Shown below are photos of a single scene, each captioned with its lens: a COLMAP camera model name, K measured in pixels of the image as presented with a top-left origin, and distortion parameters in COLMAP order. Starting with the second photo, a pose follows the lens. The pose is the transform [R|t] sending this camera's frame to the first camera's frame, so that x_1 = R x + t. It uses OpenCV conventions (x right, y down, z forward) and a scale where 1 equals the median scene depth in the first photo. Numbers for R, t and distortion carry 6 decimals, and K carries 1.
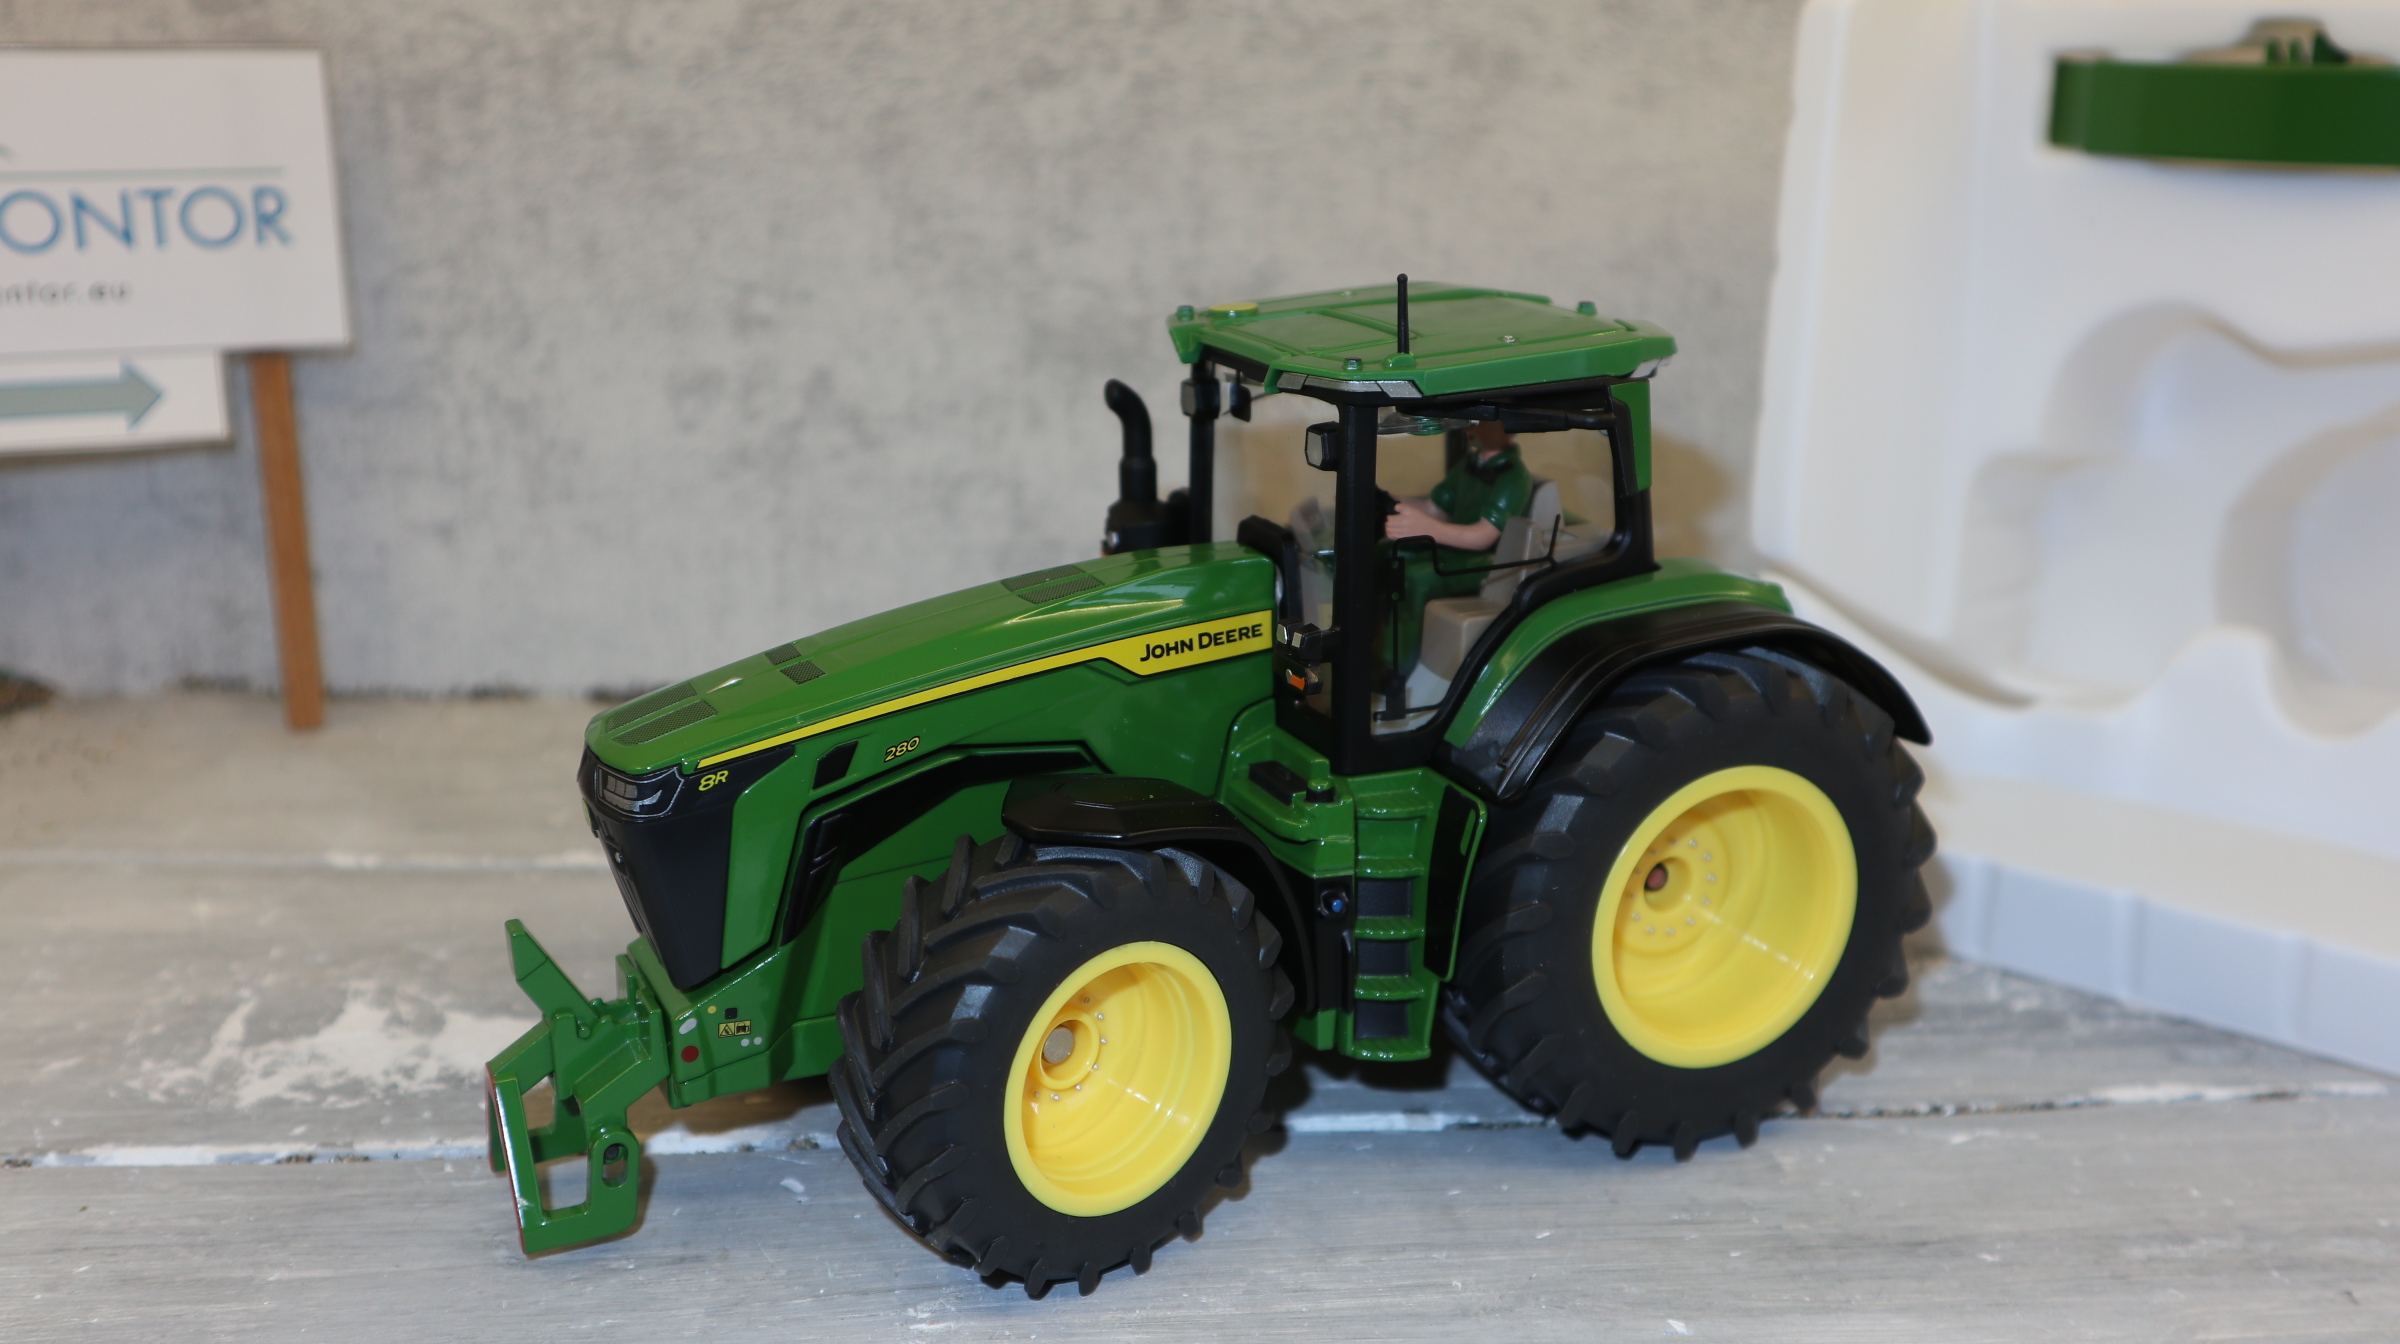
lens RADIAL K [[2716.7, 0, 1204.9], [0, 2716.7, 717.9], [0, 0, 1]] dist [0.028051, 0.000000]
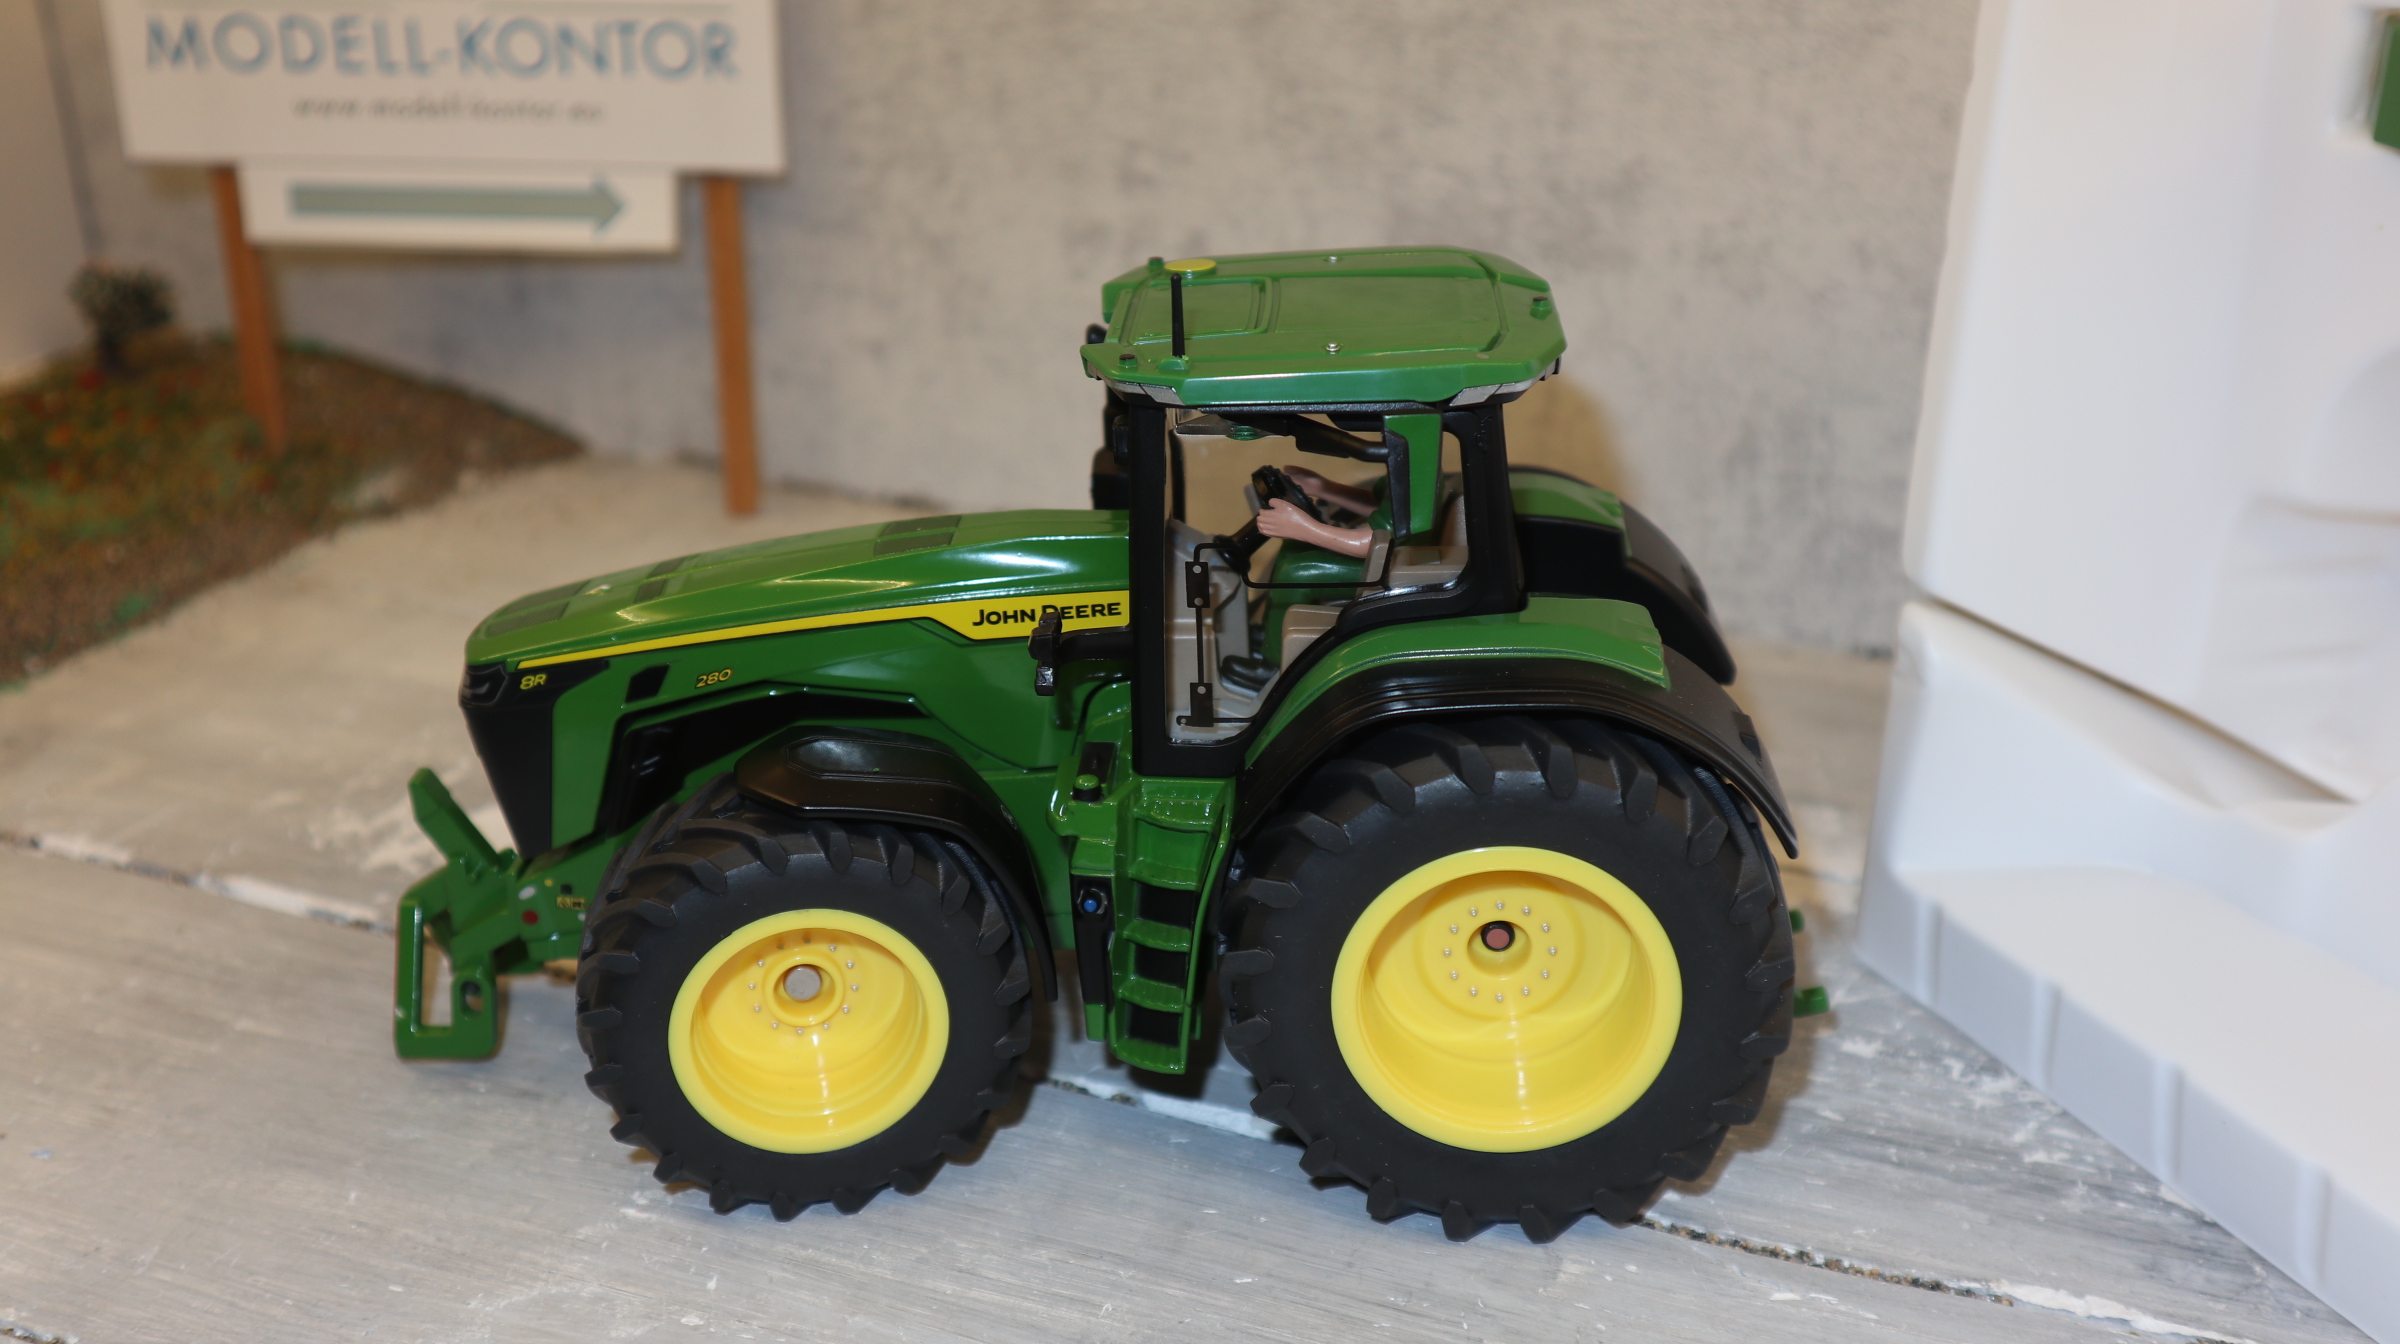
lens RADIAL K [[2716.7, 0, 1307.2], [0, 2716.7, 706.6], [0, 0, 1]] dist [0.028051, 0.000000]
pose [[0.873727, 0.178424, -0.452511, 0.493876], [-0.125434, 0.981478, 0.144801, -0.138274], [0.469966, -0.069756, 0.879924, 0.158597]]
